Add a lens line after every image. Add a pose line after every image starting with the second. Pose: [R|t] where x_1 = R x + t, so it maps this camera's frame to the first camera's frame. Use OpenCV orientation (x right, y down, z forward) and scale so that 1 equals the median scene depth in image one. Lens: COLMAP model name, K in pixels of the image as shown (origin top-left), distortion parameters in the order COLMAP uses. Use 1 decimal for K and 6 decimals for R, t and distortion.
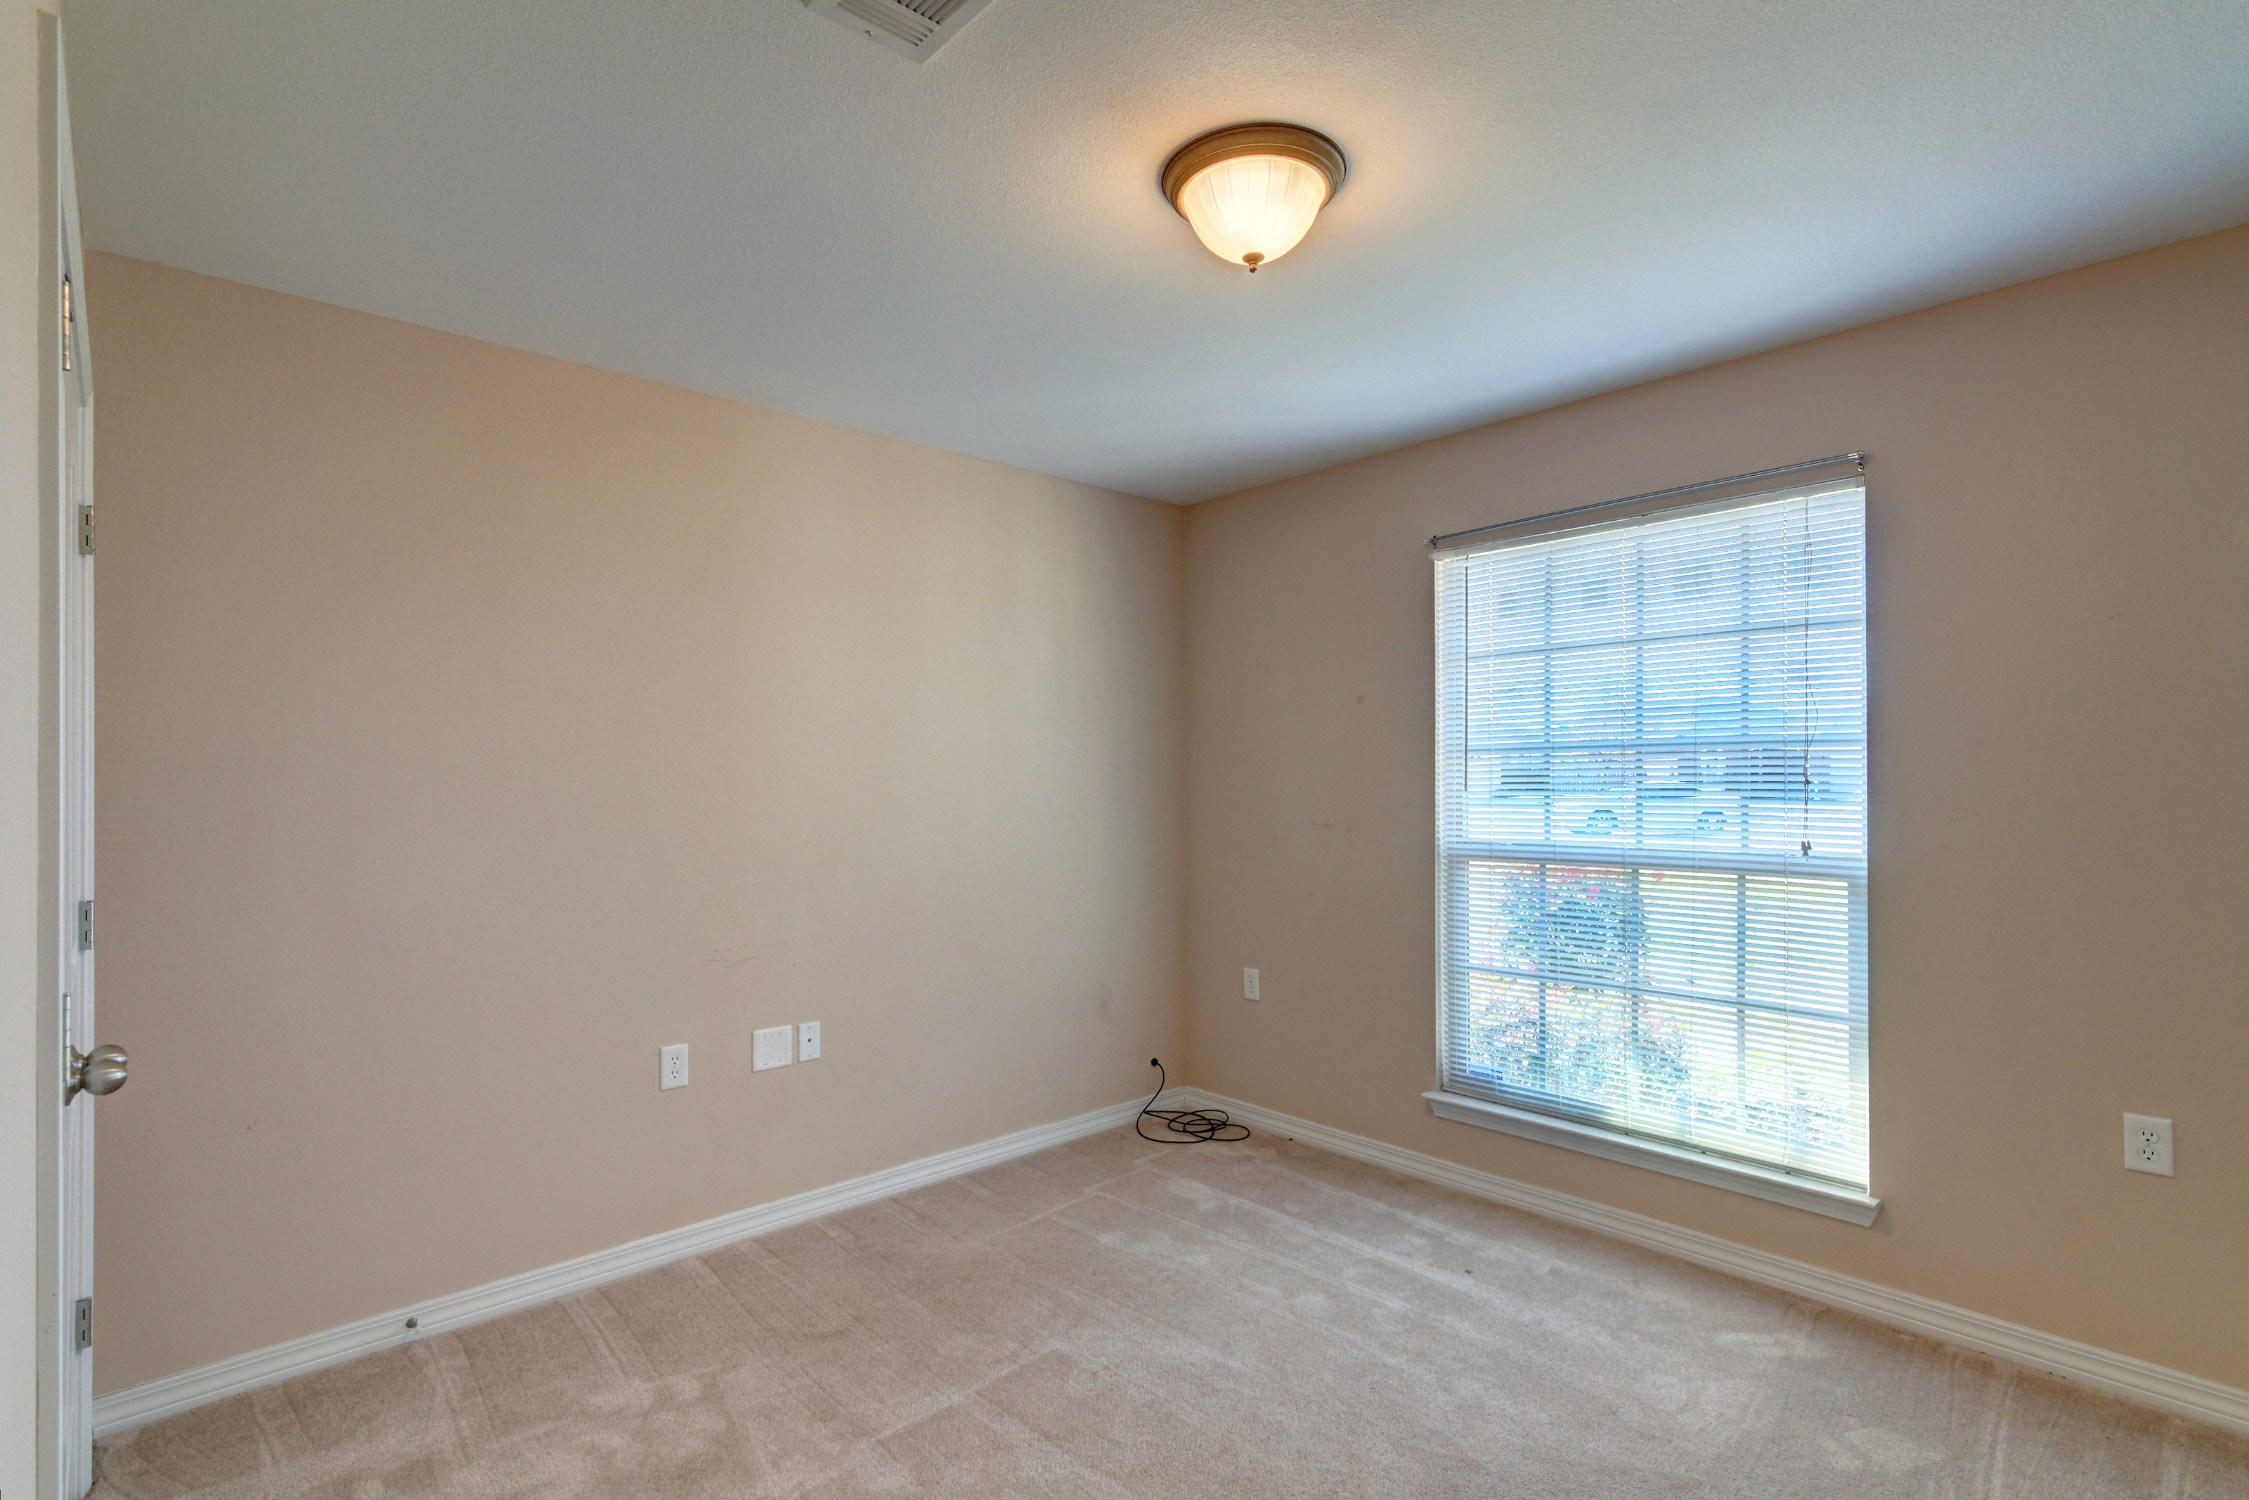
lens RADIAL K [[1074.3, 0, 1130.3], [0, 1074.3, 759.1], [0, 0, 1]] dist [0.007760, -0.001158]
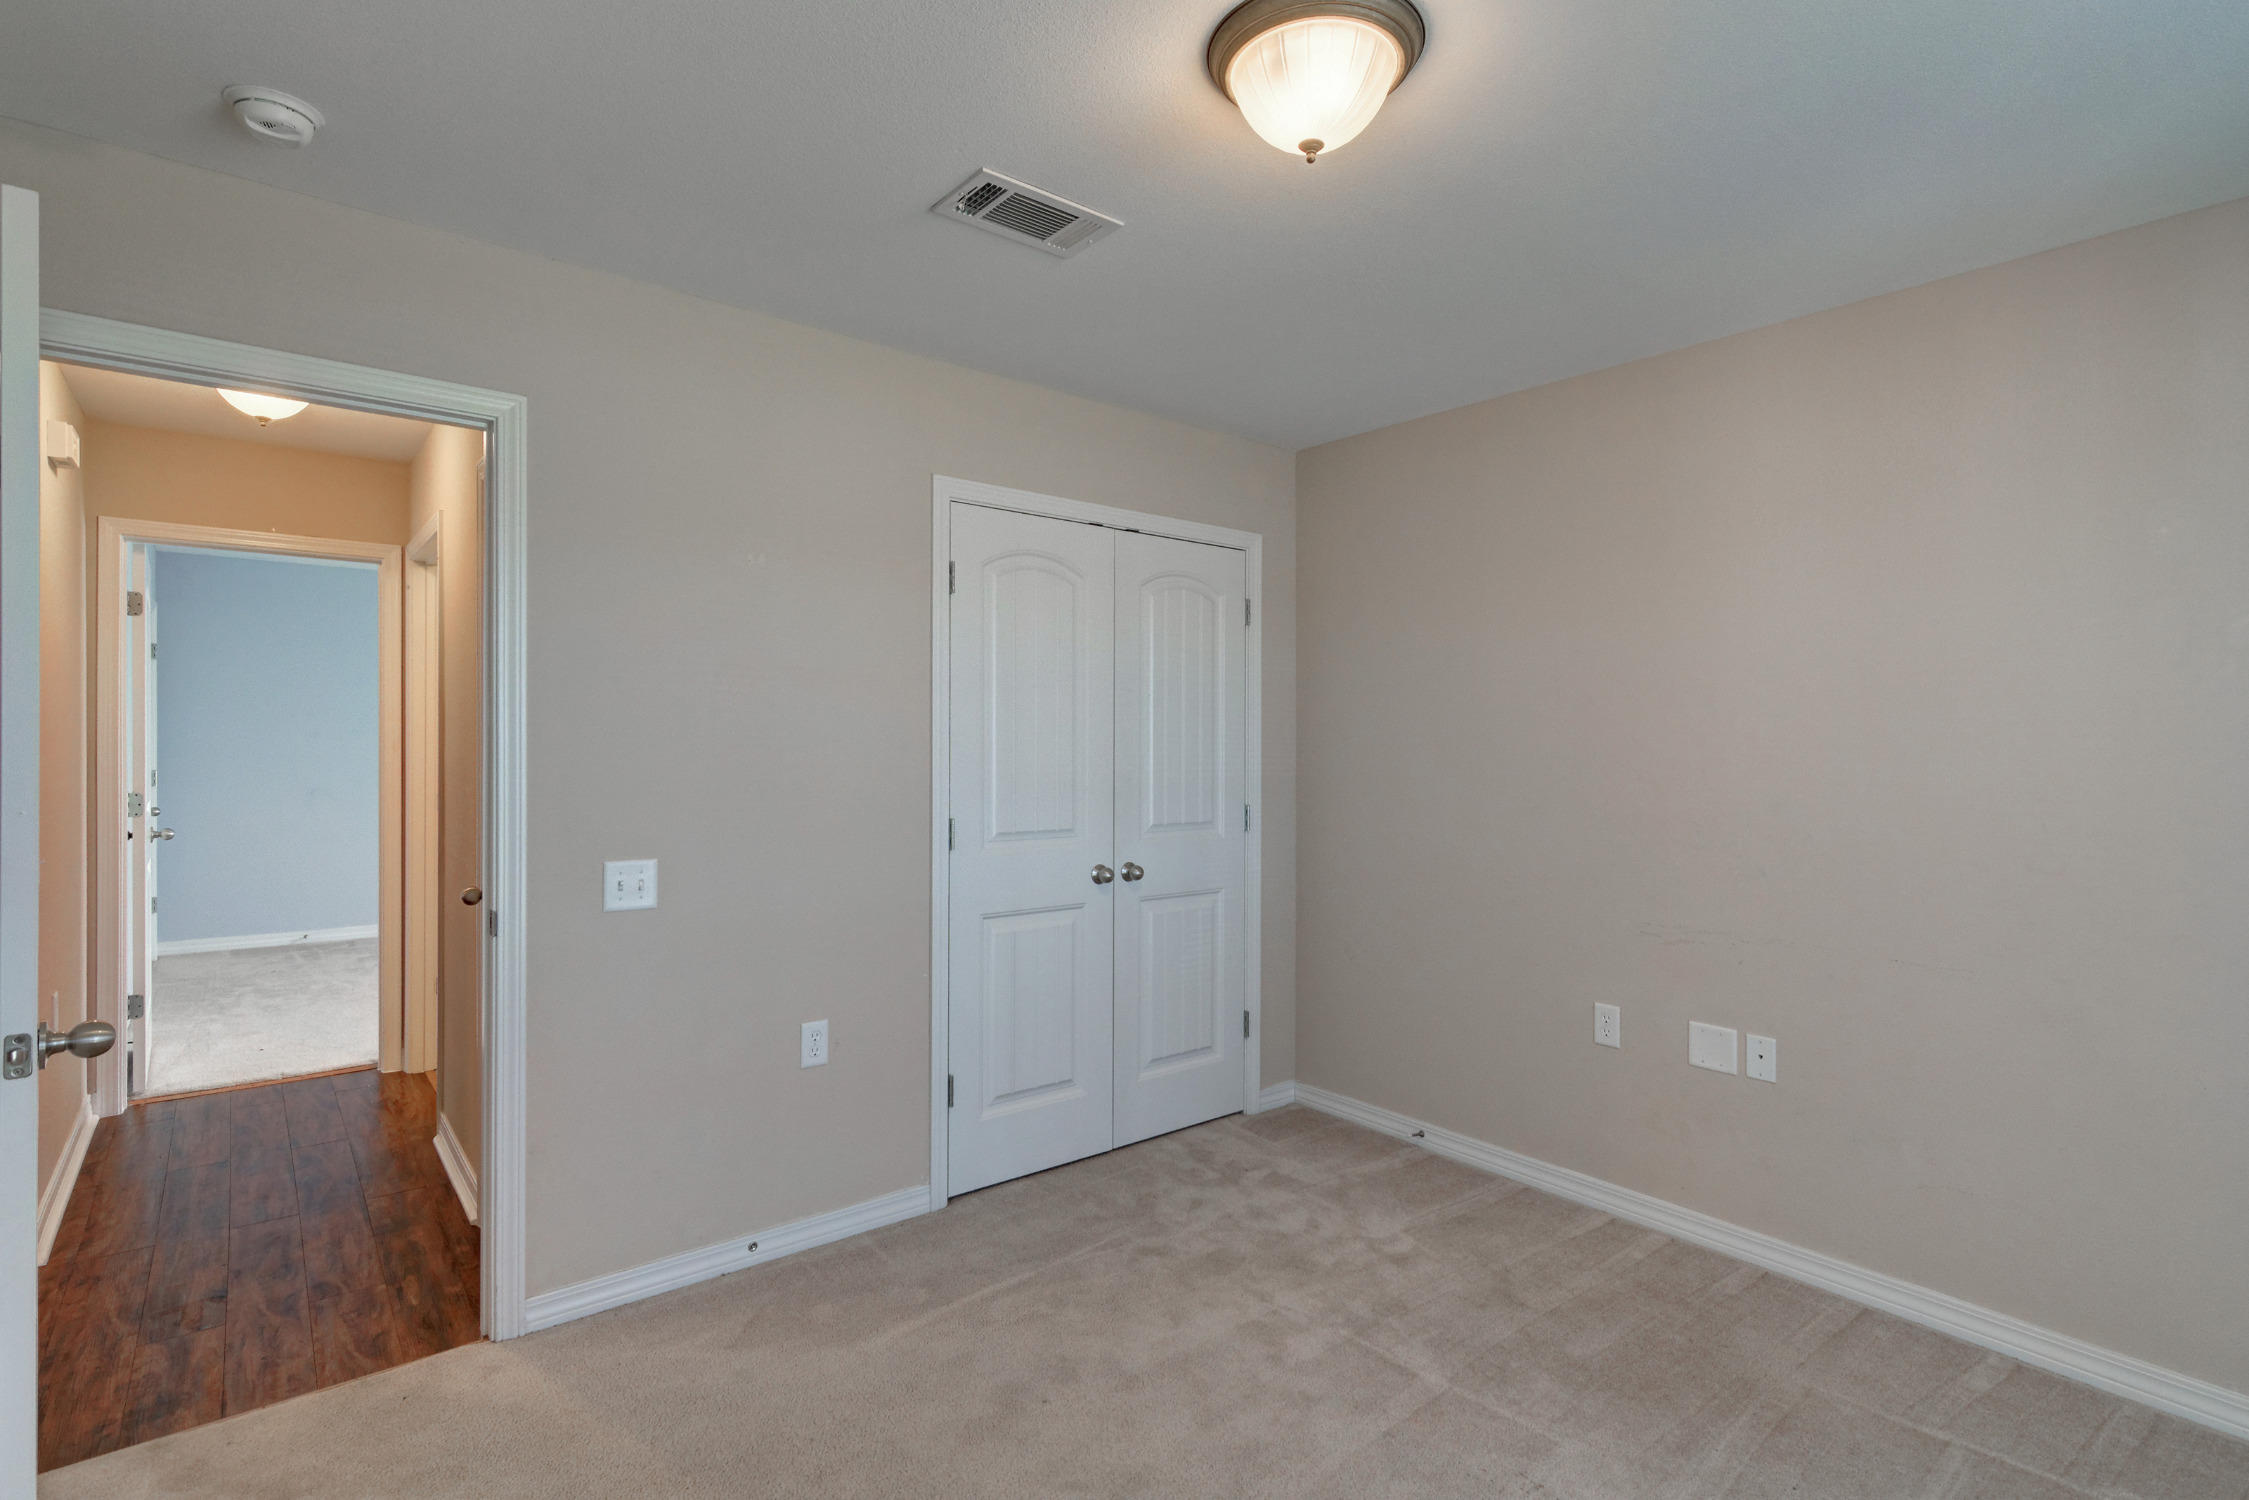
lens RADIAL K [[1074.3, 0, 1126.0], [0, 1074.3, 750.7], [0, 0, 1]] dist [0.007760, -0.001158]
pose [[-0.058357, 0.007413, -0.998268, 0.642663], [0.000662, 0.999972, 0.007387, 0.015030], [0.998296, -0.000230, -0.058360, 0.609253]]
